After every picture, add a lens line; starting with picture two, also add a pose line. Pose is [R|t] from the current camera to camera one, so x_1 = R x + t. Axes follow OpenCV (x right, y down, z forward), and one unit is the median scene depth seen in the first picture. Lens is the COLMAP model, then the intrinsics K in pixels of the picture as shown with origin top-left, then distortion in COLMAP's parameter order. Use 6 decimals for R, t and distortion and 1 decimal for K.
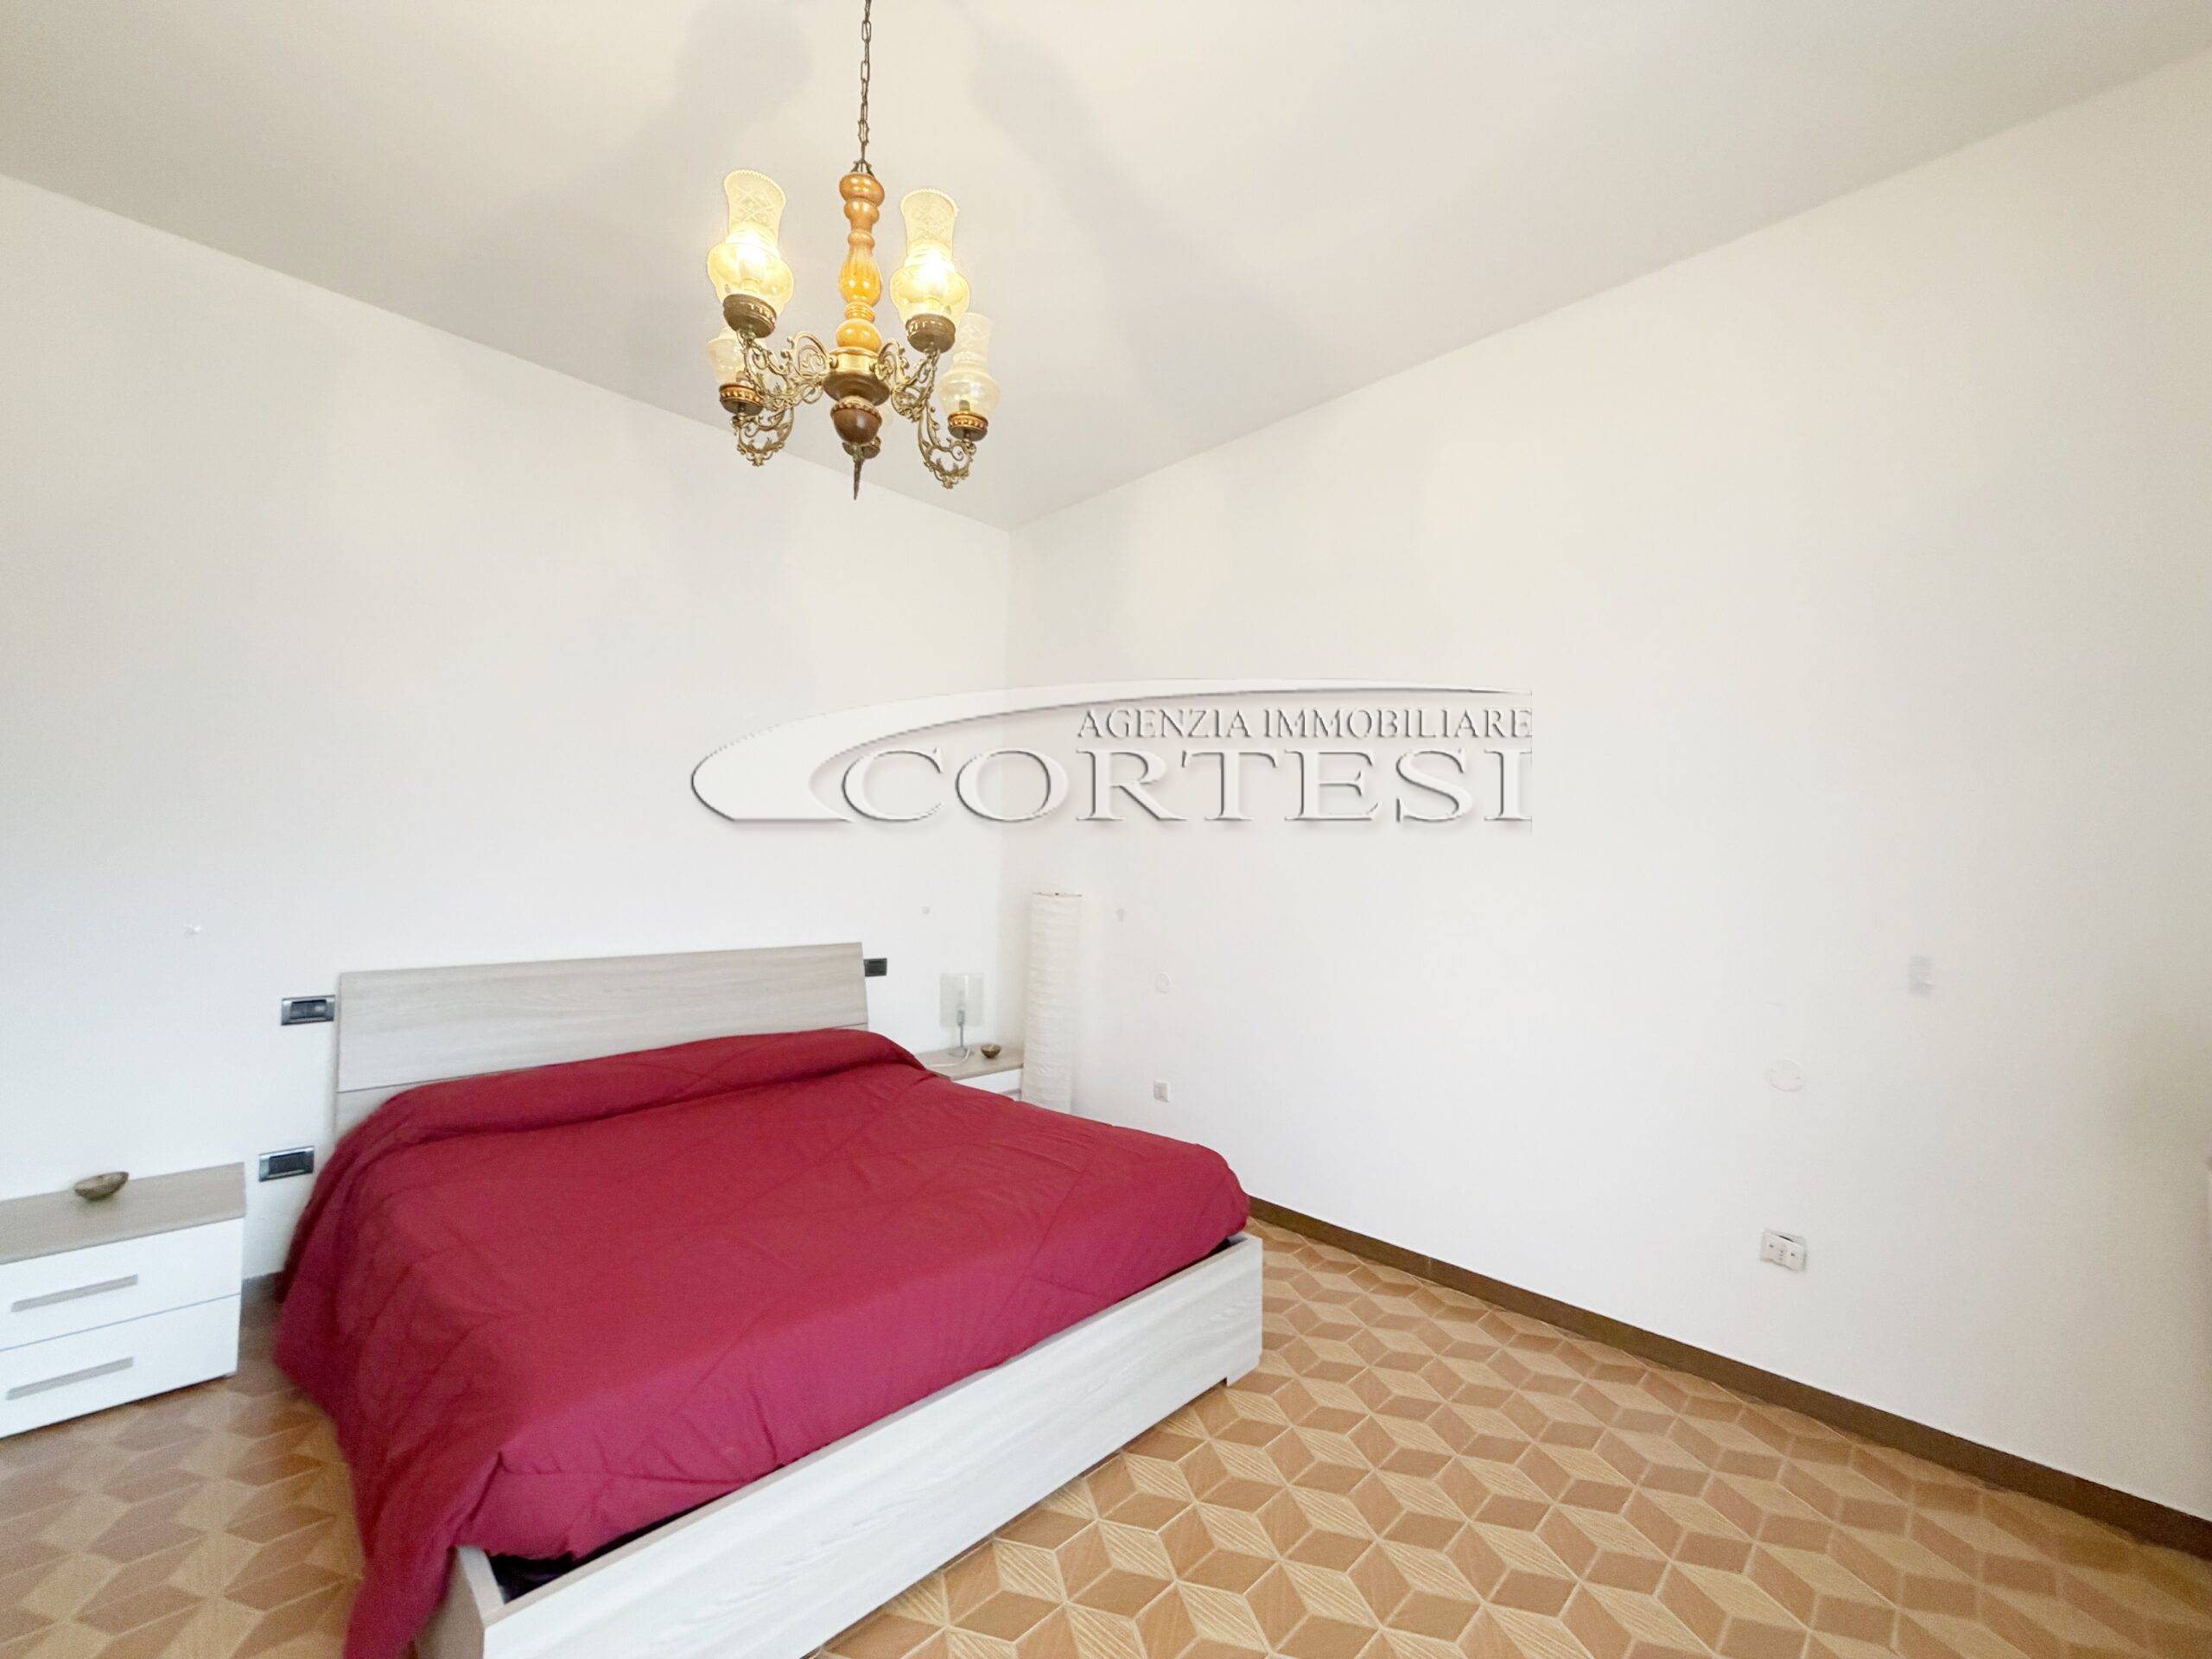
lens RADIAL K [[879.1, 0, 1074.4], [0, 879.1, 786.9], [0, 0, 1]] dist [0.002048, 0.000177]
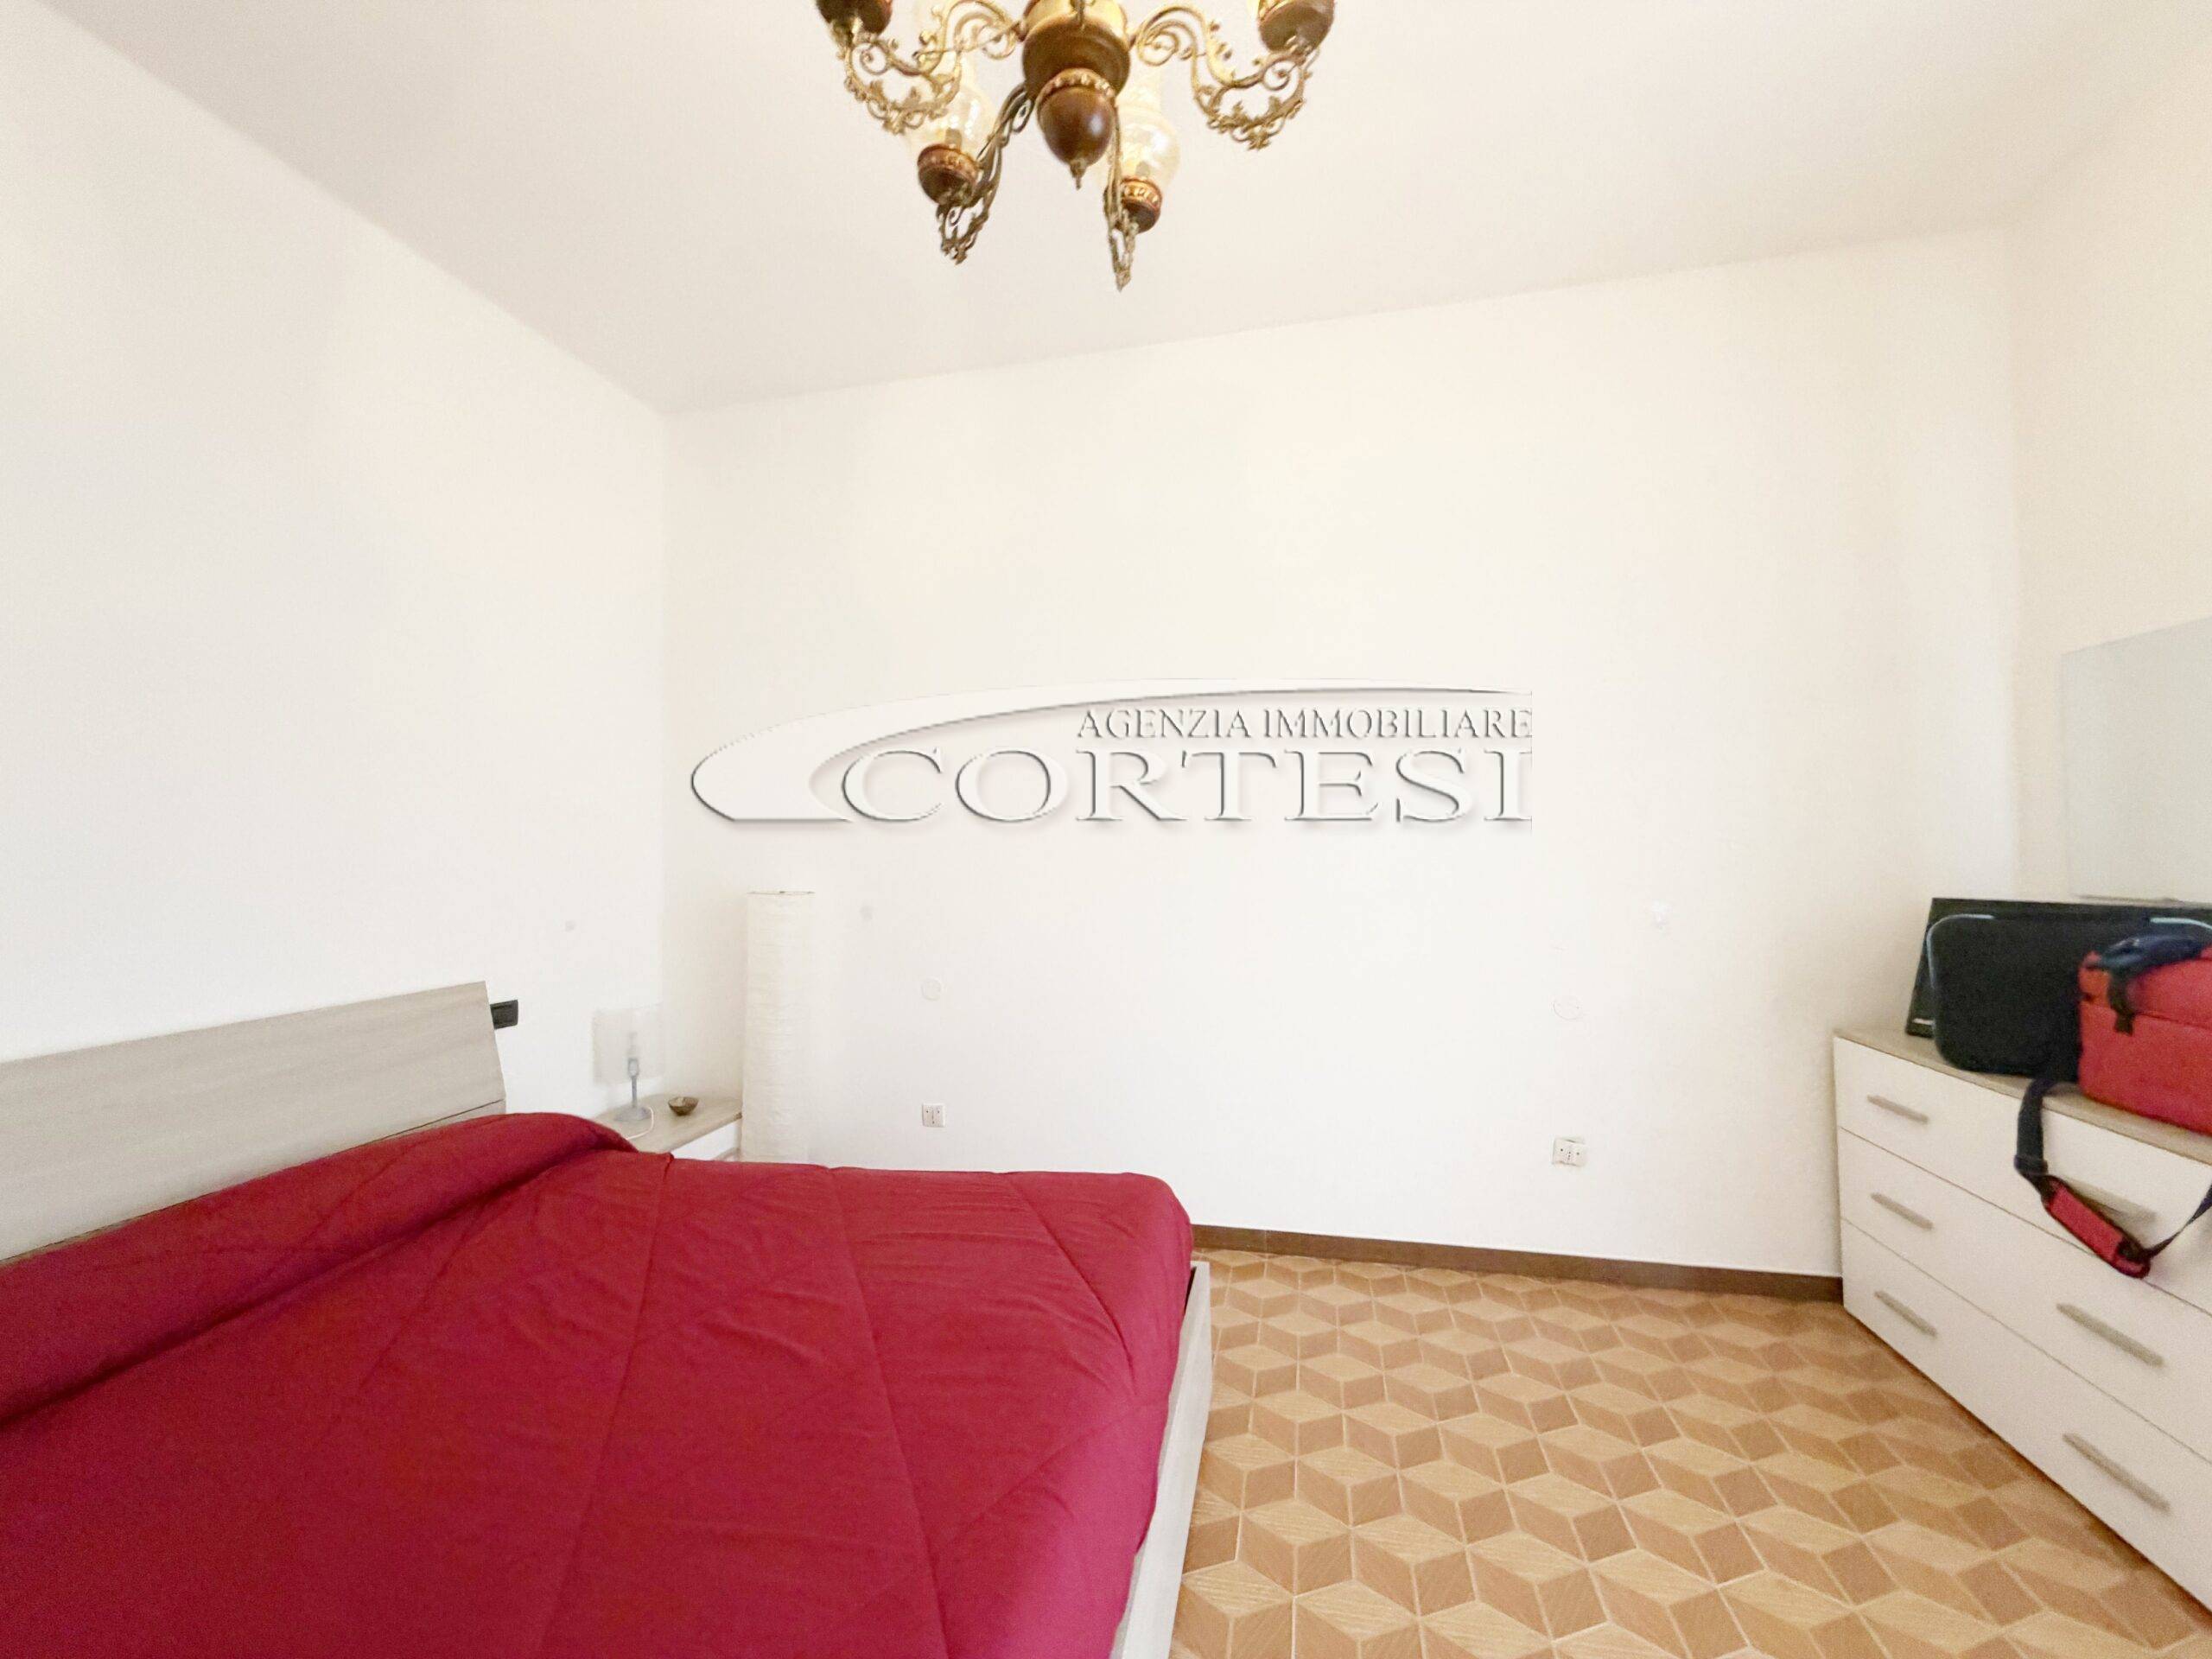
lens RADIAL K [[879.1, 0, 1102.0], [0, 879.1, 828.2], [0, 0, 1]] dist [0.002048, 0.000177]
pose [[0.828367, -0.010352, 0.560091, -0.321722], [-0.031752, 0.997354, 0.065395, 0.007334], [-0.559286, -0.071955, 0.825846, 0.294086]]
